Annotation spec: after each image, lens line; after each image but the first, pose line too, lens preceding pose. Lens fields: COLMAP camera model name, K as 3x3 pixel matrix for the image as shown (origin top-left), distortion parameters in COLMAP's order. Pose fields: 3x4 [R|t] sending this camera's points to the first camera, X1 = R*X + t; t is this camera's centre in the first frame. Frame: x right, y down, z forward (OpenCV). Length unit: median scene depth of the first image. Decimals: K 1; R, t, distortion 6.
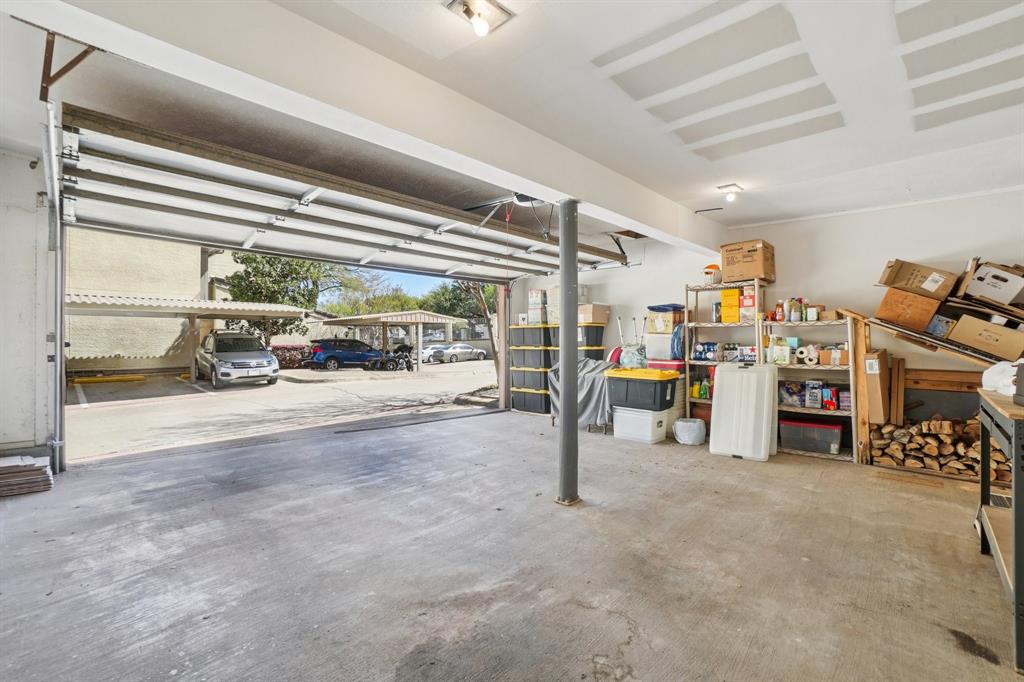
lens RADIAL K [[454.9, 0, 507.9], [0, 454.9, 341.9], [0, 0, 1]] dist [-0.059788, 0.021316]
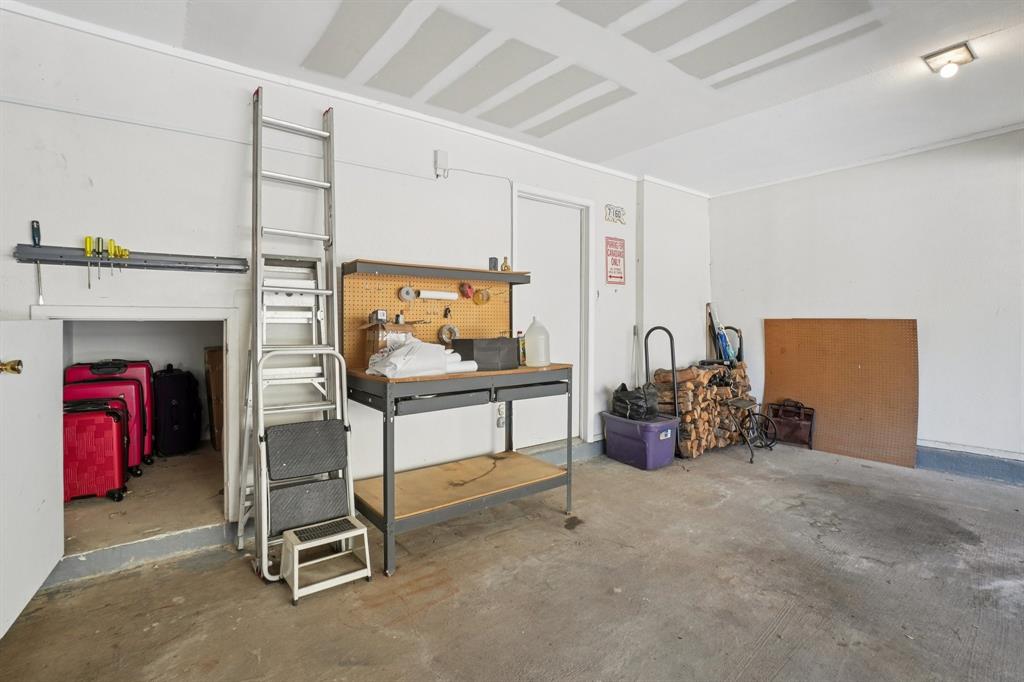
lens RADIAL K [[471.9, 0, 490.6], [0, 471.9, 322.7], [0, 0, 1]] dist [-0.056244, 0.017006]
pose [[-0.986063, 0.000558, 0.166371, 0.830123], [0.000869, 0.999998, 0.001799, -0.002545], [-0.166370, 0.001919, -0.986062, 2.040723]]
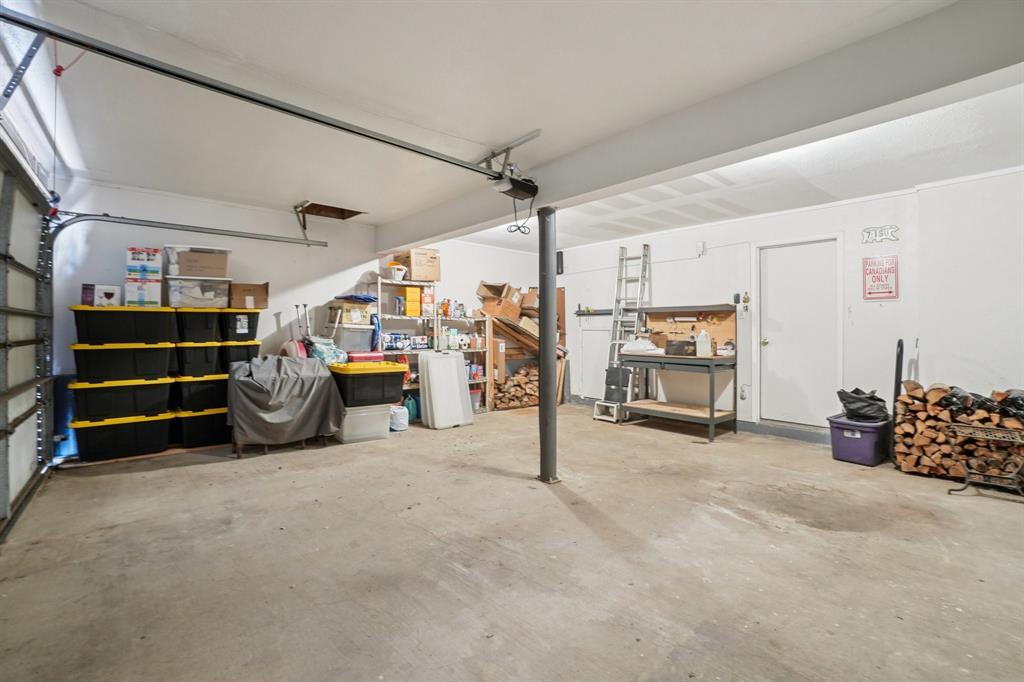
lens RADIAL K [[454.9, 0, 507.9], [0, 454.9, 341.9], [0, 0, 1]] dist [-0.059788, 0.021316]
pose [[0.100298, -0.027716, 0.994571, -1.456407], [-0.000885, 0.999609, 0.027946, -0.022414], [-0.994957, -0.003683, 0.100235, 1.493093]]
